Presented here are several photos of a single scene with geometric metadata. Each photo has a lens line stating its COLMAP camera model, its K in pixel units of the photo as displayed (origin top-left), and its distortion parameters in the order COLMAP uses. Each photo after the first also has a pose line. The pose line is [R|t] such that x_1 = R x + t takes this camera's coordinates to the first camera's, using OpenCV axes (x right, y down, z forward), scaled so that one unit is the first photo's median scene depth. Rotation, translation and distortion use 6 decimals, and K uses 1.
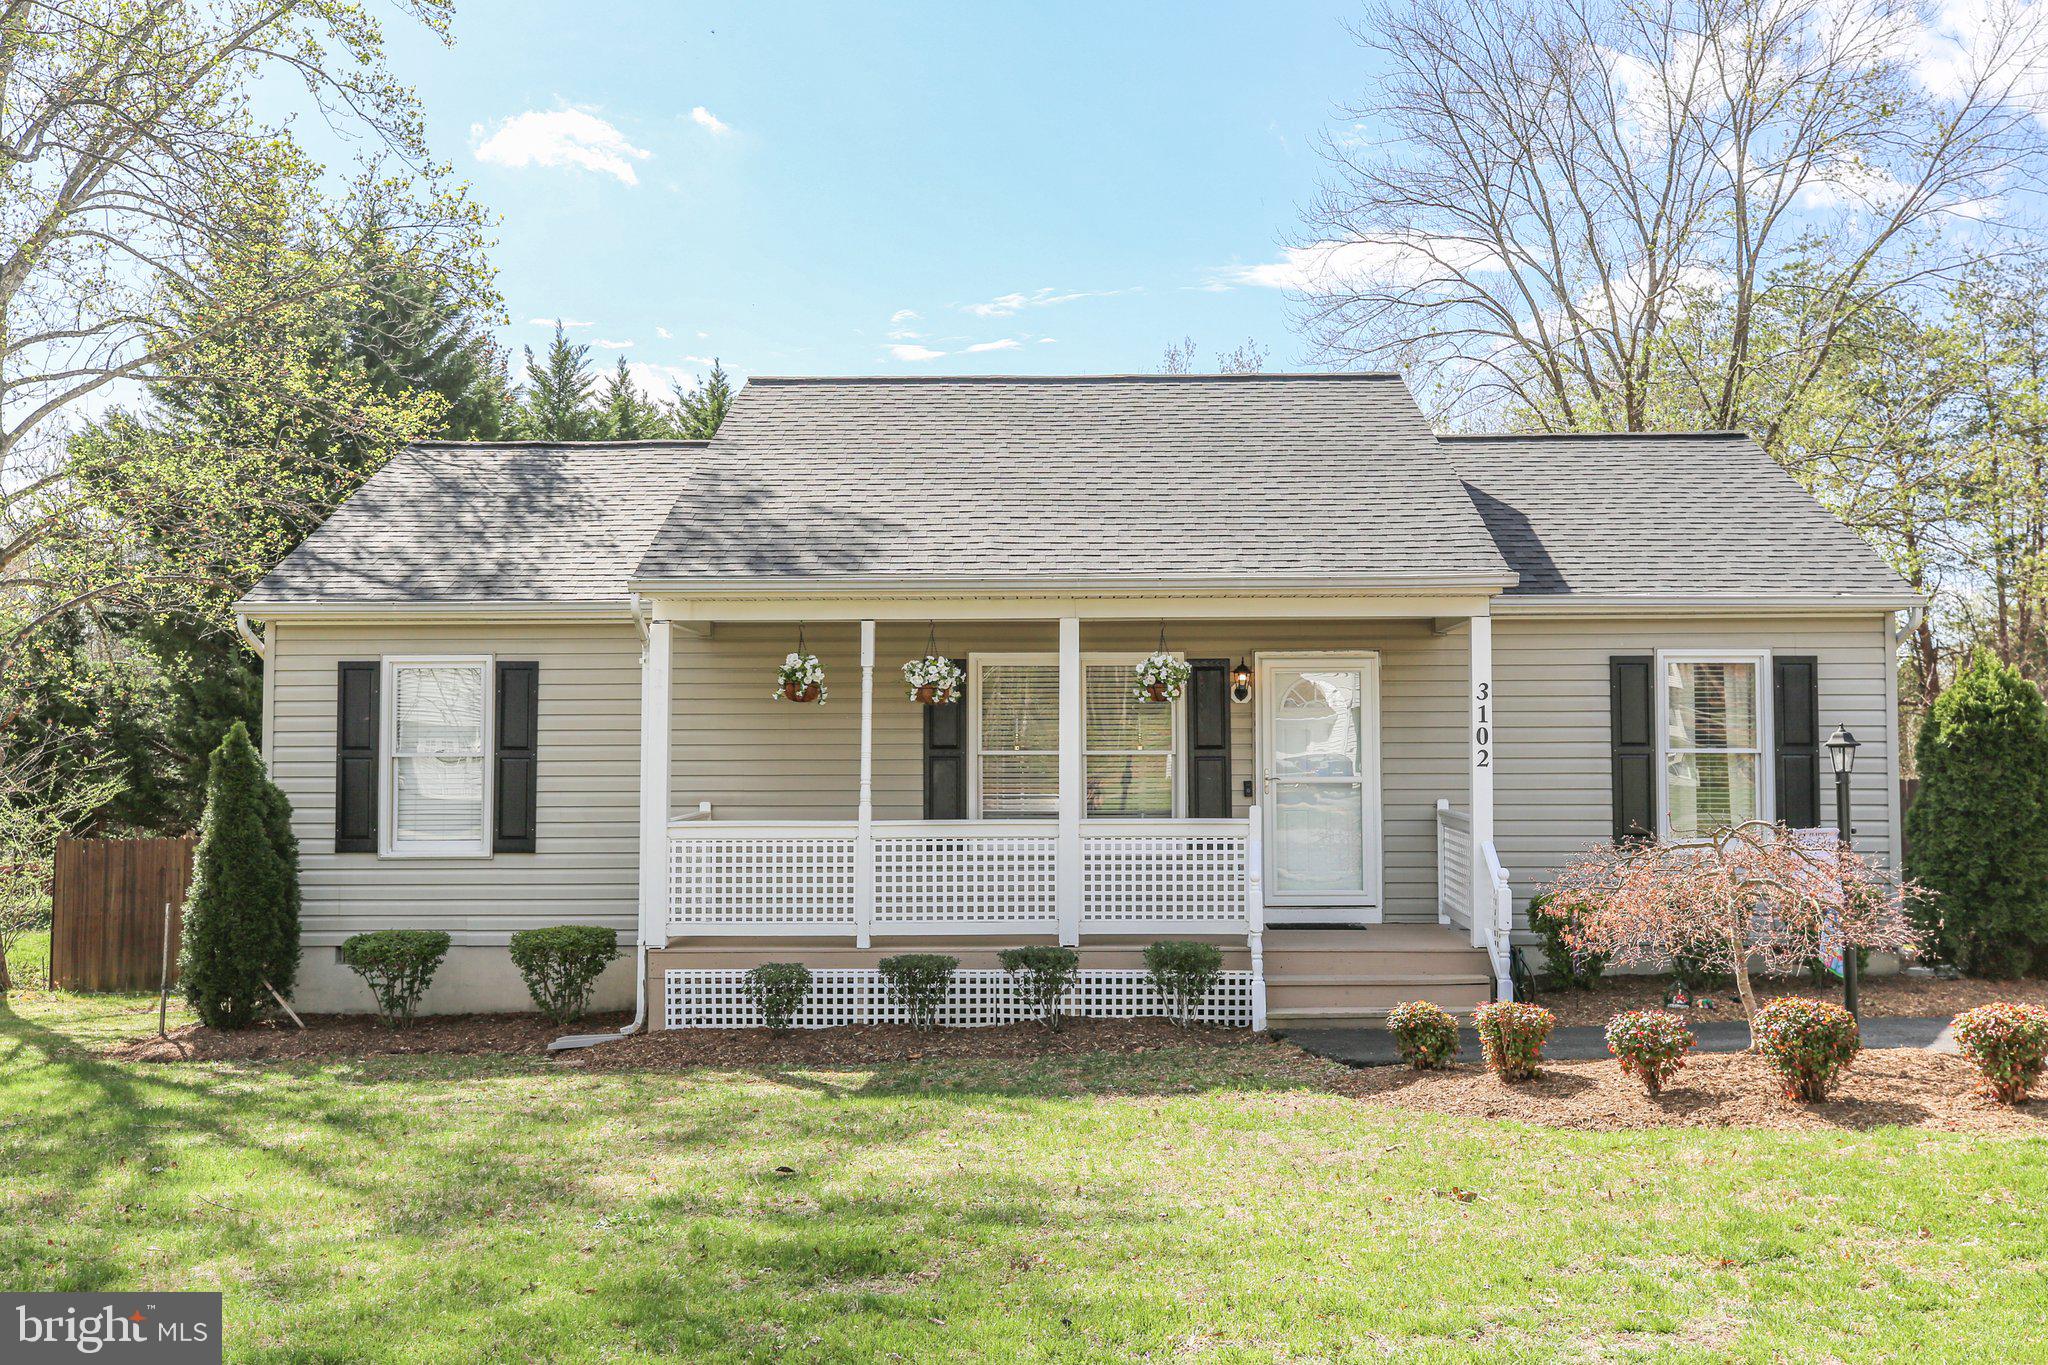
lens RADIAL K [[2006.1, 0, 987.2], [0, 2006.1, 725.4], [0, 0, 1]] dist [0.038412, 0.000000]
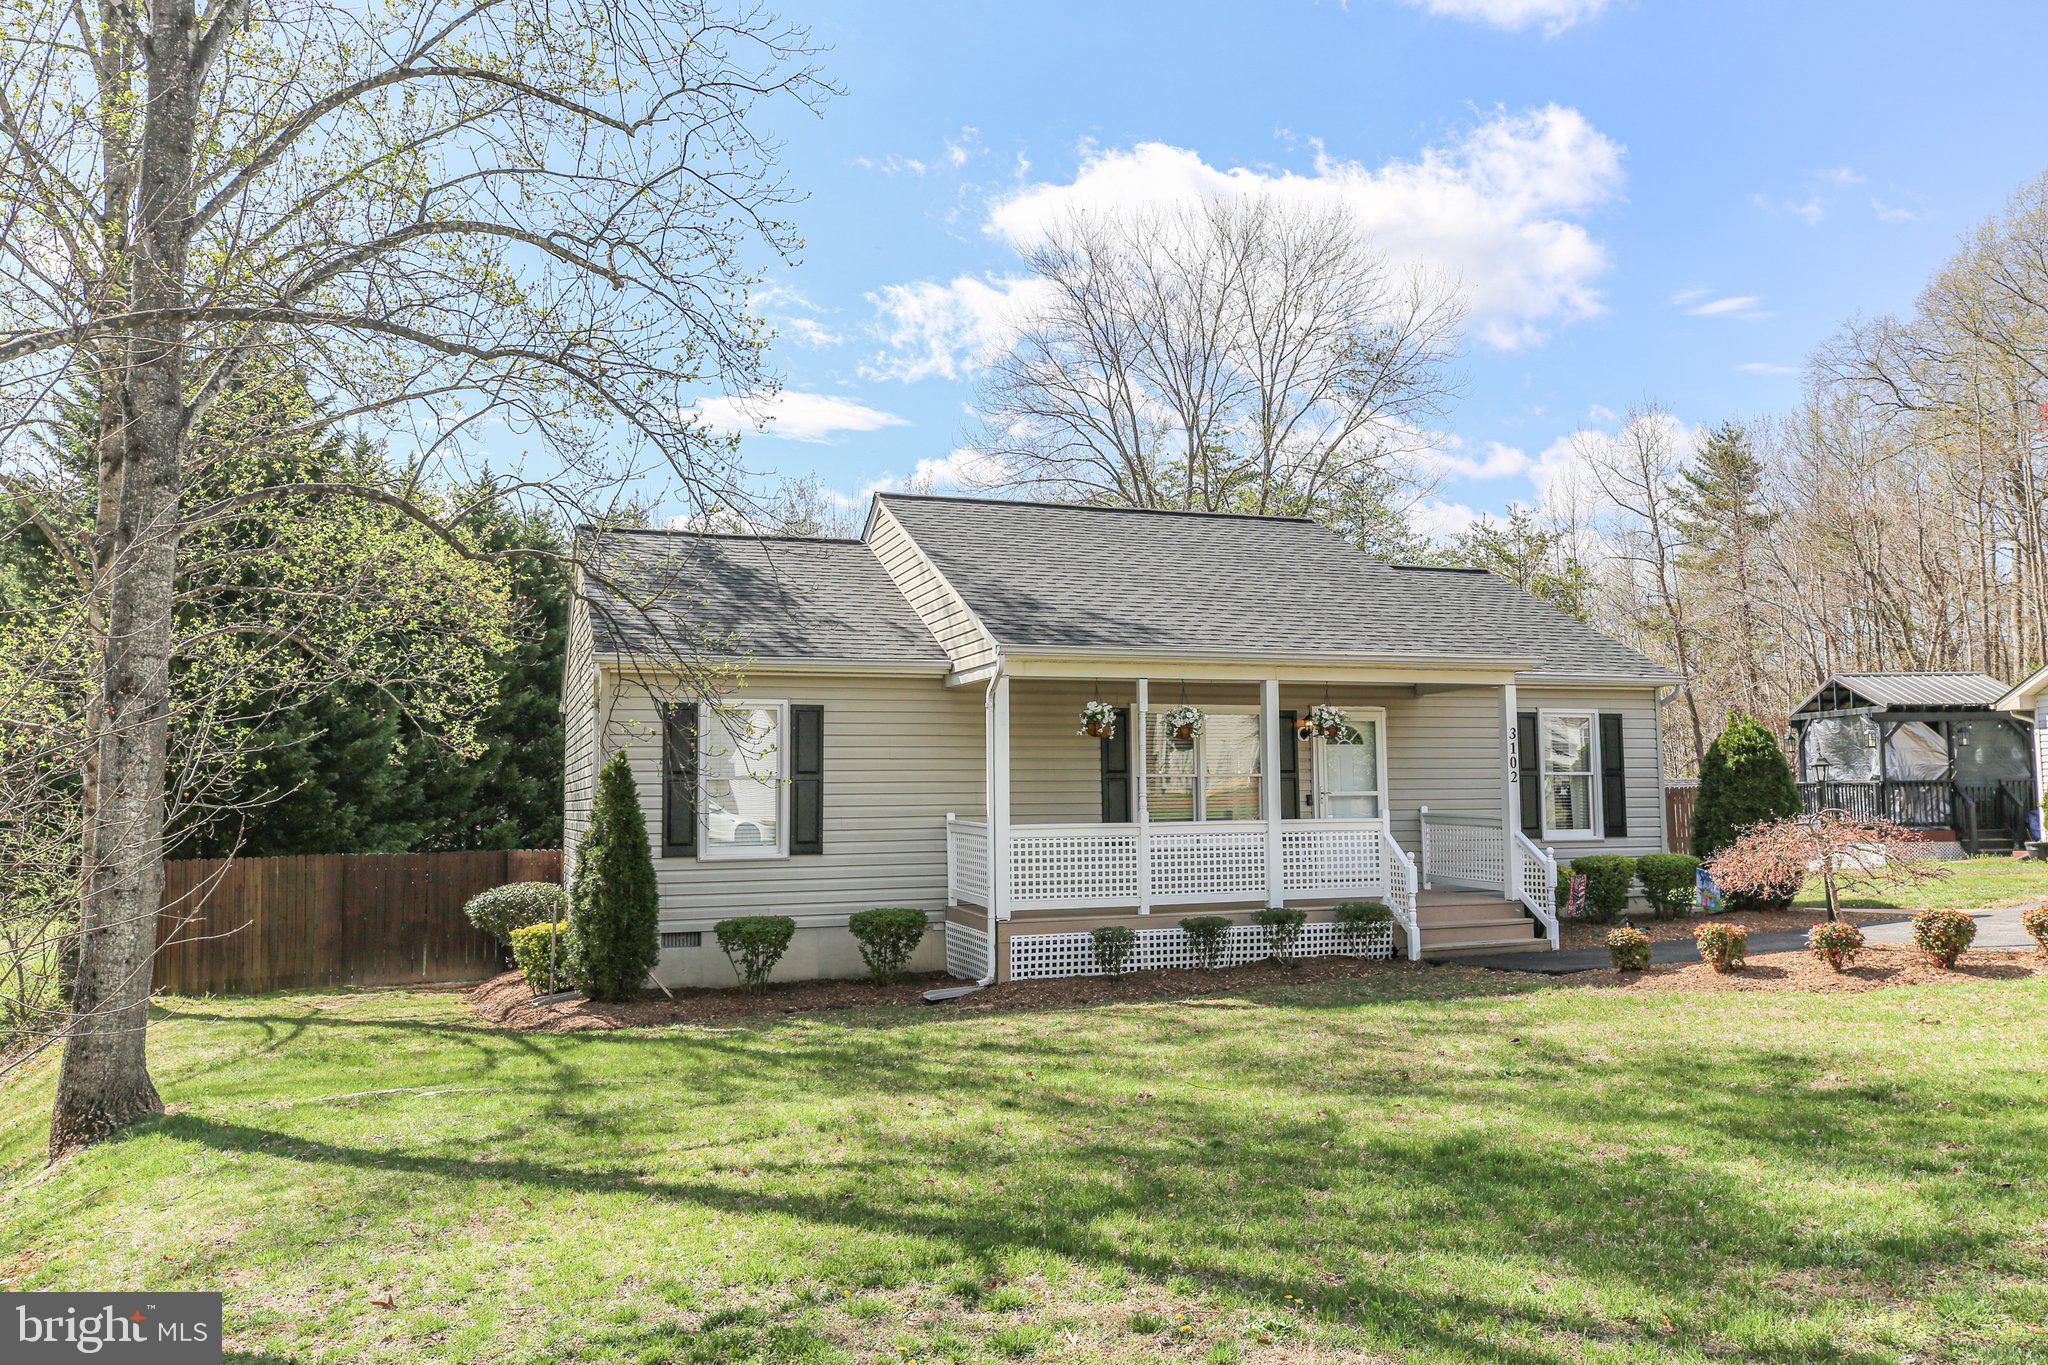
lens RADIAL K [[1600.2, 0, 1011.0], [0, 1600.2, 683.4], [0, 0, 1]] dist [0.030365, -0.011860]
pose [[0.927296, 0.019646, 0.373813, -0.526994], [-0.000043, 0.998627, -0.052378, 0.008509], [-0.374329, 0.048554, 0.926024, 0.000153]]
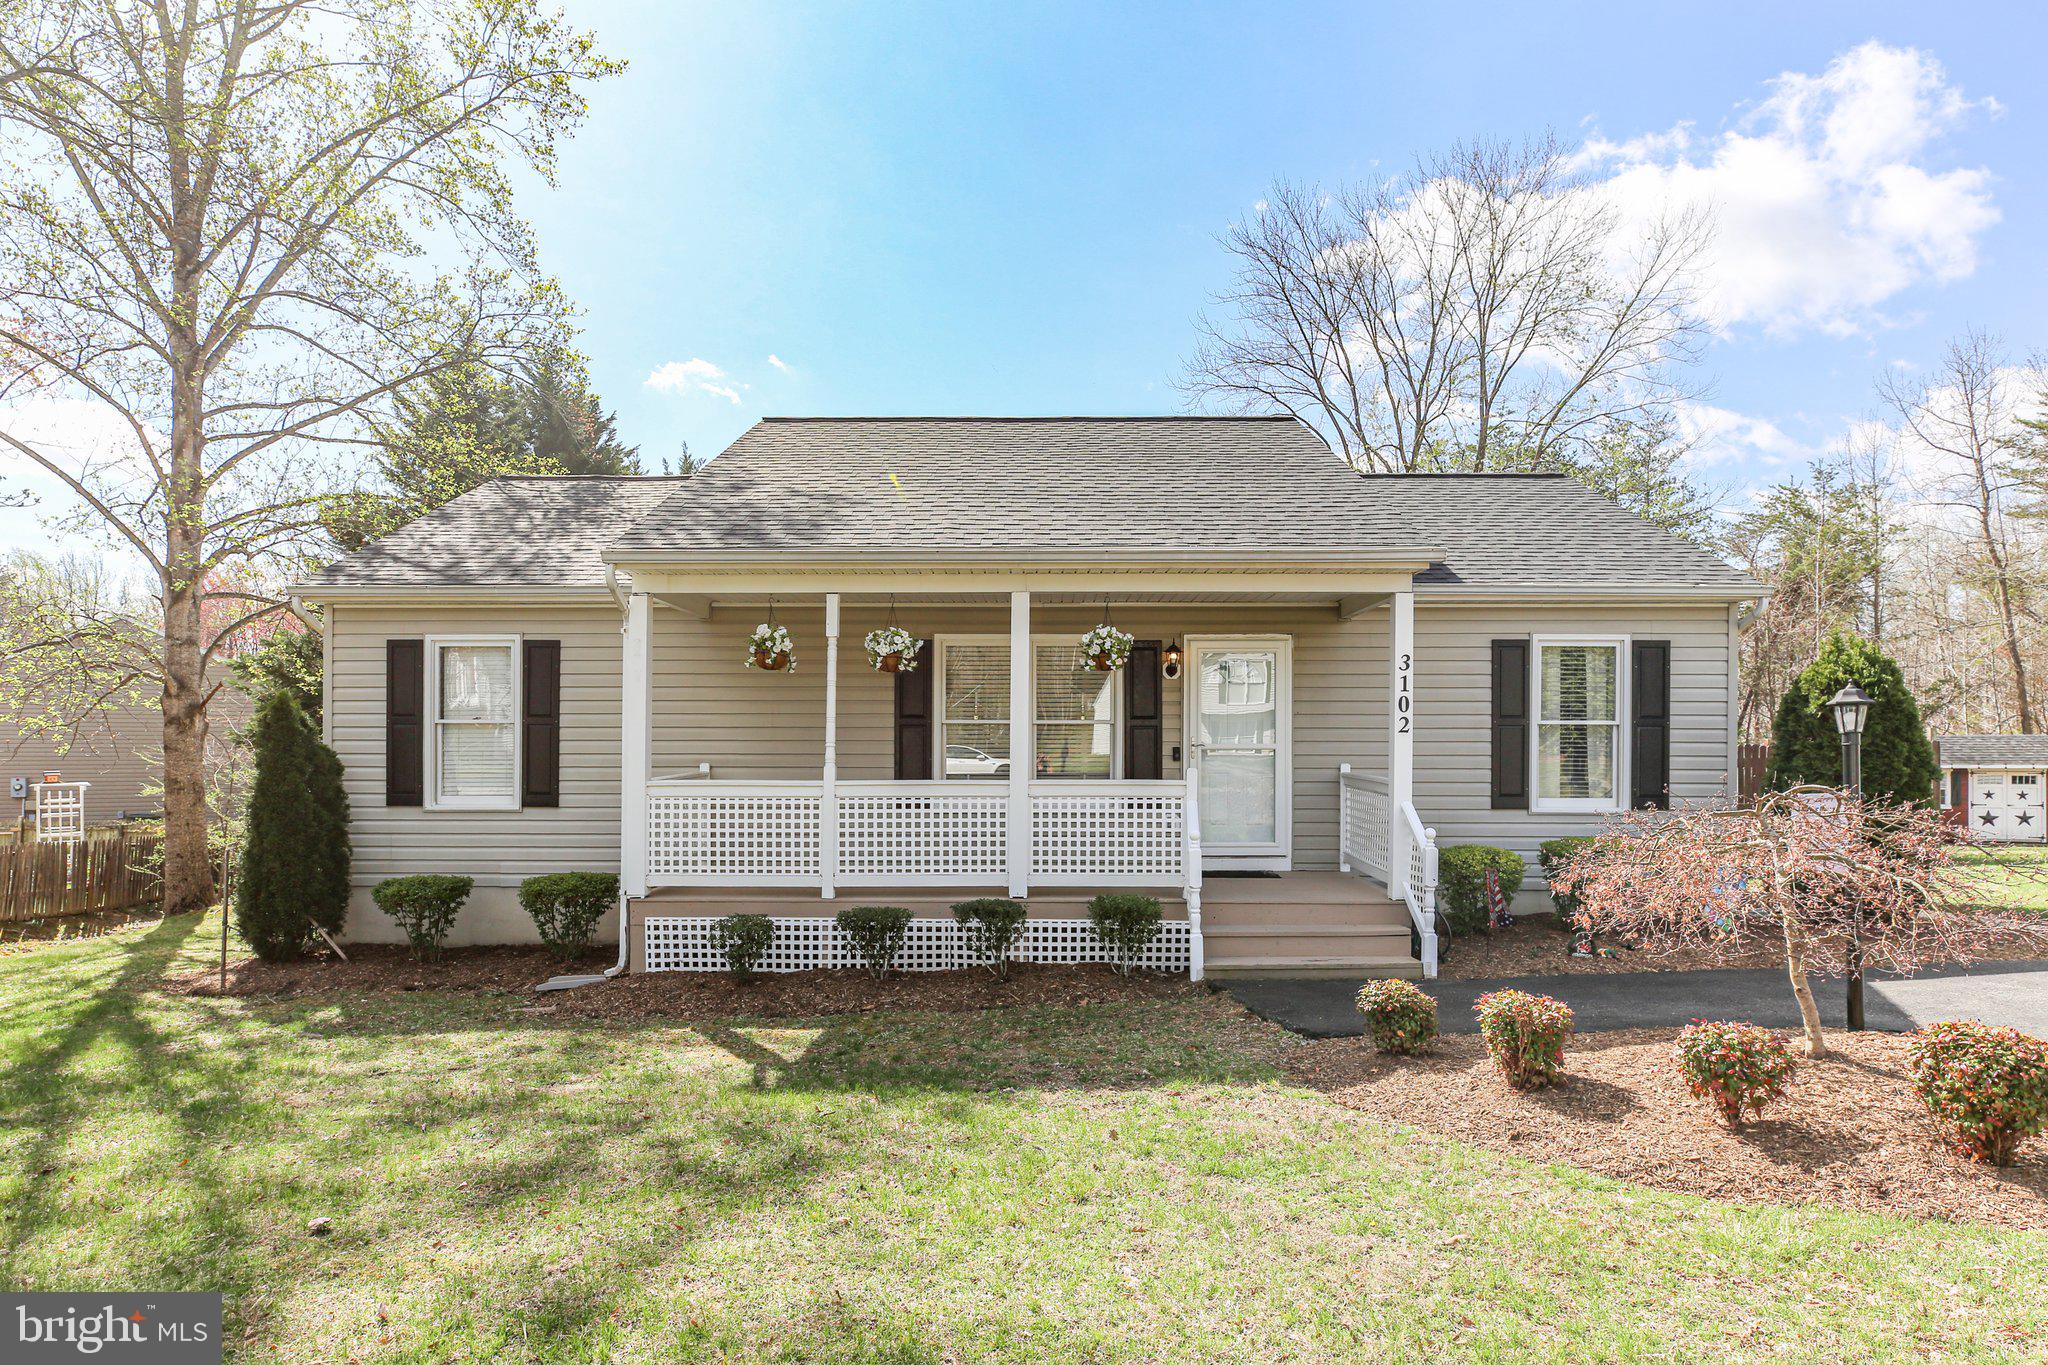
lens RADIAL K [[1152.1, 0, 1001.5], [0, 1152.1, 768.5], [0, 0, 1]] dist [-0.003569, -0.001633]
pose [[0.999857, 0.004416, 0.016306, 0.019740], [-0.005034, 0.999264, 0.038031, 0.015961], [-0.016126, -0.038108, 0.999144, 0.356015]]
